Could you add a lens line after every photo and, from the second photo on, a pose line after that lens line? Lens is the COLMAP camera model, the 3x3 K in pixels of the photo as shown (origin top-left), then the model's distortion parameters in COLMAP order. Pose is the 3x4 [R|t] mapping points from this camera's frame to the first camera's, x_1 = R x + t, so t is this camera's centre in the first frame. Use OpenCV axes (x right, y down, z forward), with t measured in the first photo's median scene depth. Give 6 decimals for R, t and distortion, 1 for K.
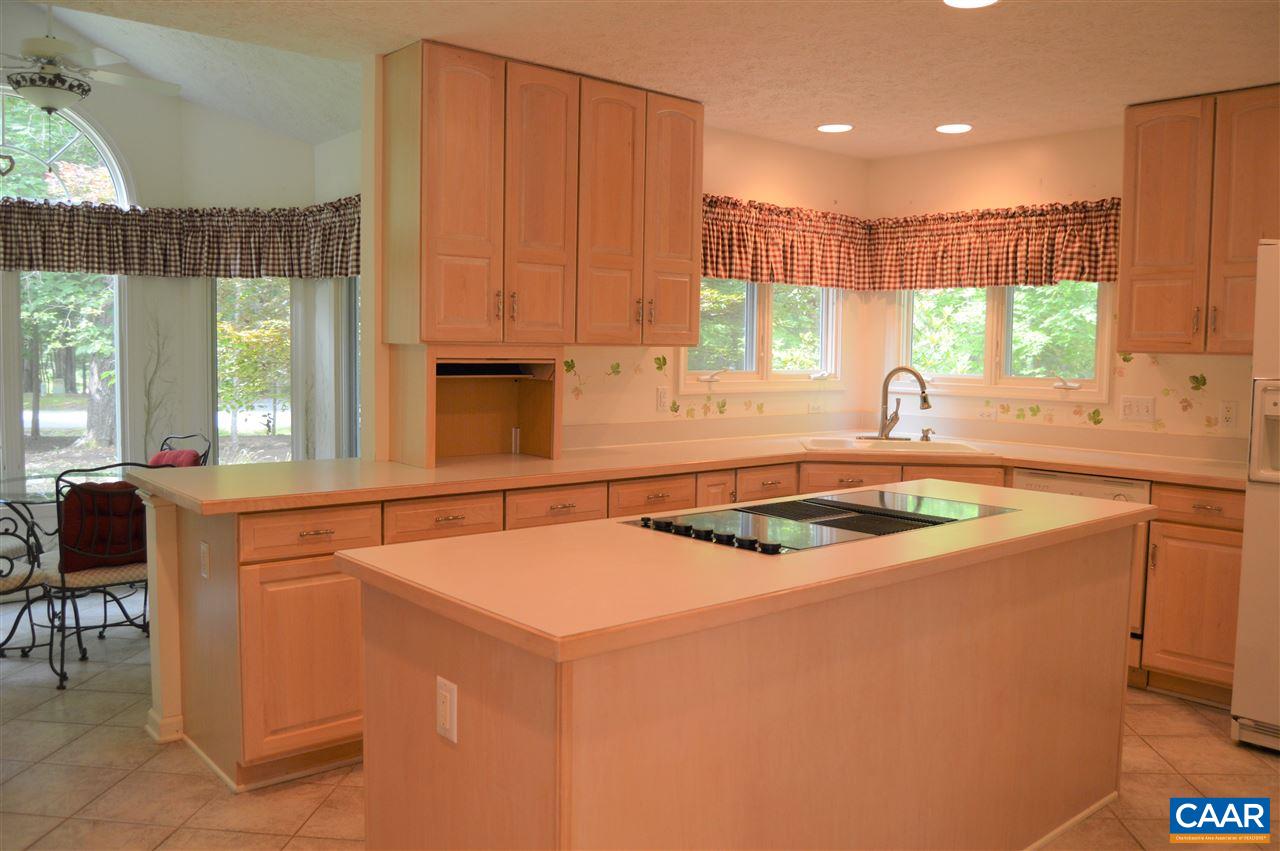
lens RADIAL K [[1013.1, 0, 652.2], [0, 1013.1, 421.4], [0, 0, 1]] dist [-0.096345, 0.041220]
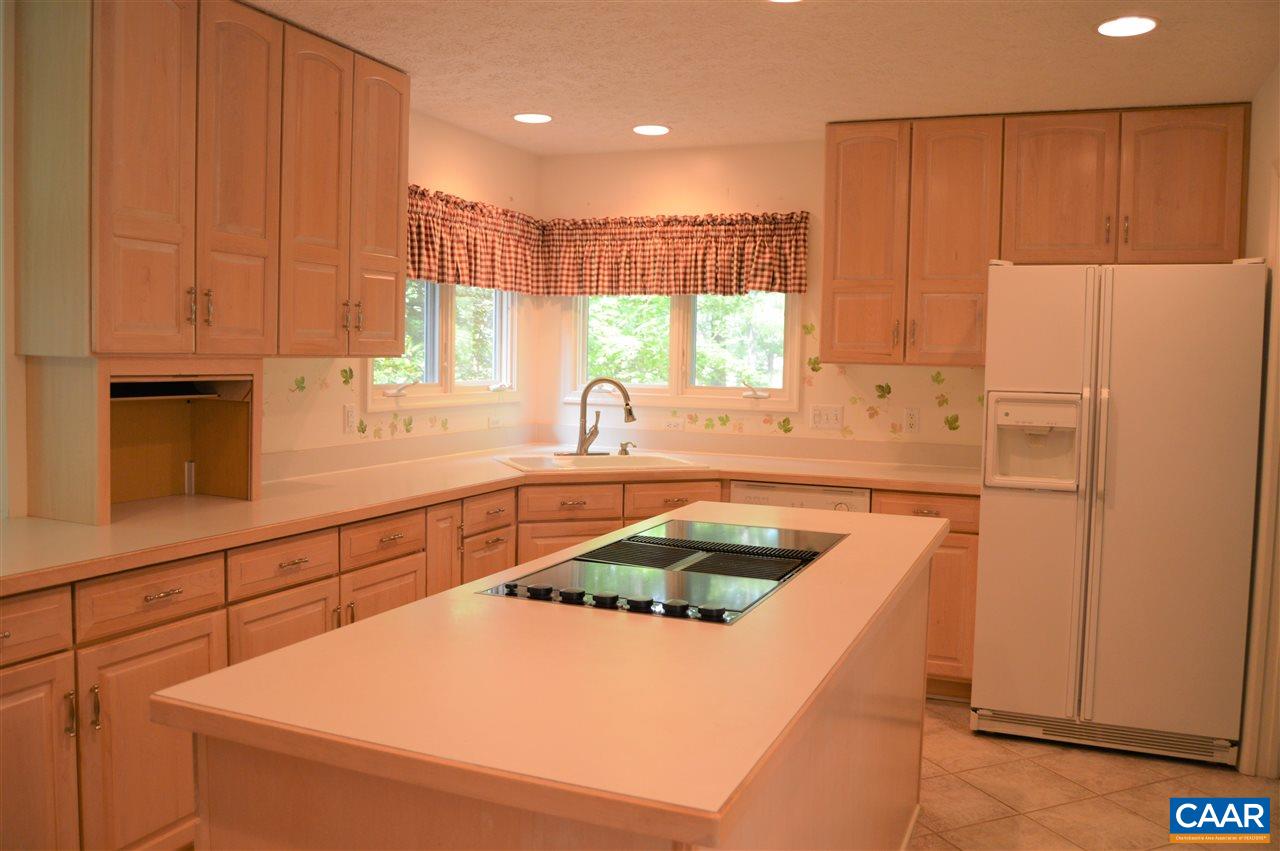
lens RADIAL K [[1013.1, 0, 652.2], [0, 1013.1, 421.4], [0, 0, 1]] dist [-0.096345, 0.041220]
pose [[0.895941, -0.024898, 0.443475, -0.133840], [0.025114, 0.999670, 0.005387, -0.017313], [-0.443462, 0.006310, 0.896271, 0.129921]]
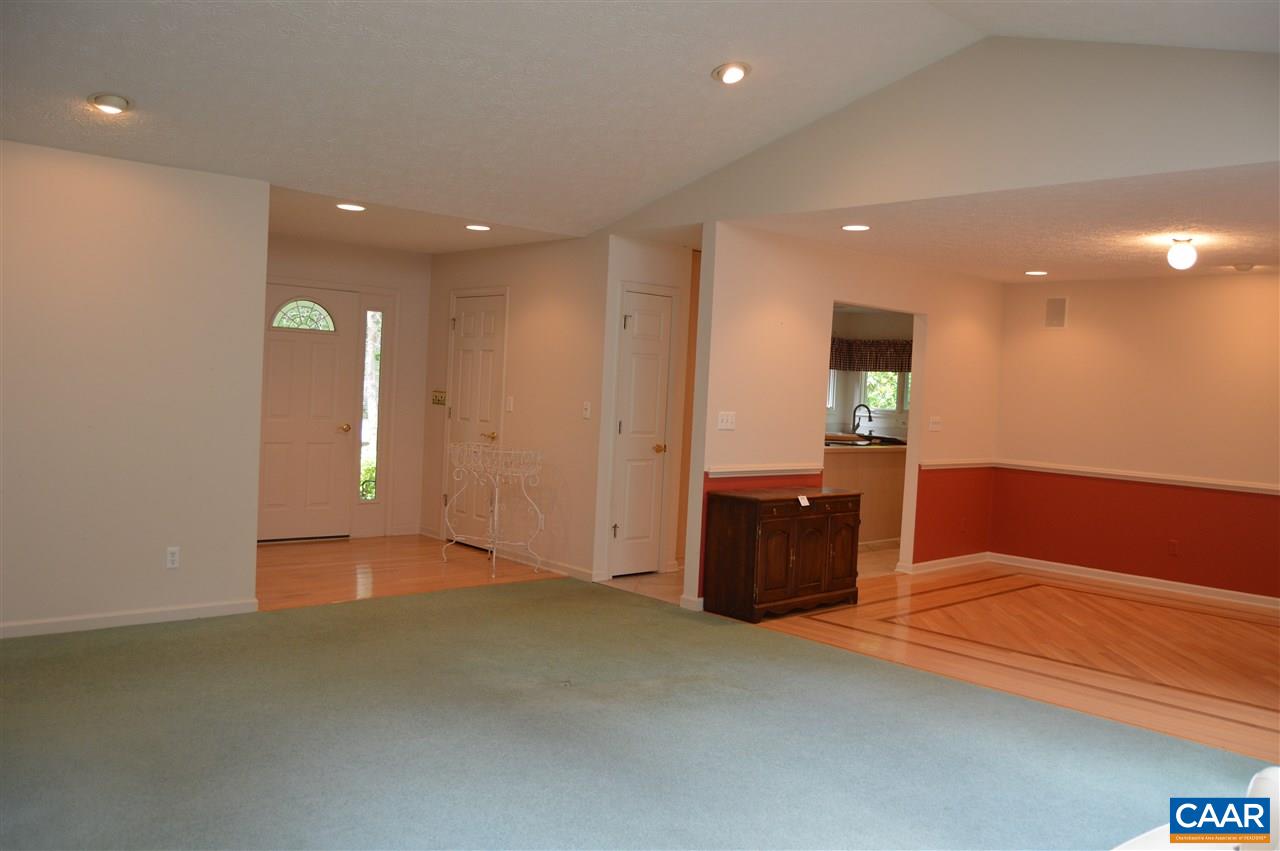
lens RADIAL K [[1013.1, 0, 652.2], [0, 1013.1, 421.4], [0, 0, 1]] dist [-0.096345, 0.041220]
pose [[0.998845, 0.034181, 0.033755, -0.338377], [-0.032990, 0.998835, -0.035227, 0.089081], [-0.034920, 0.034073, 0.998809, -1.418314]]
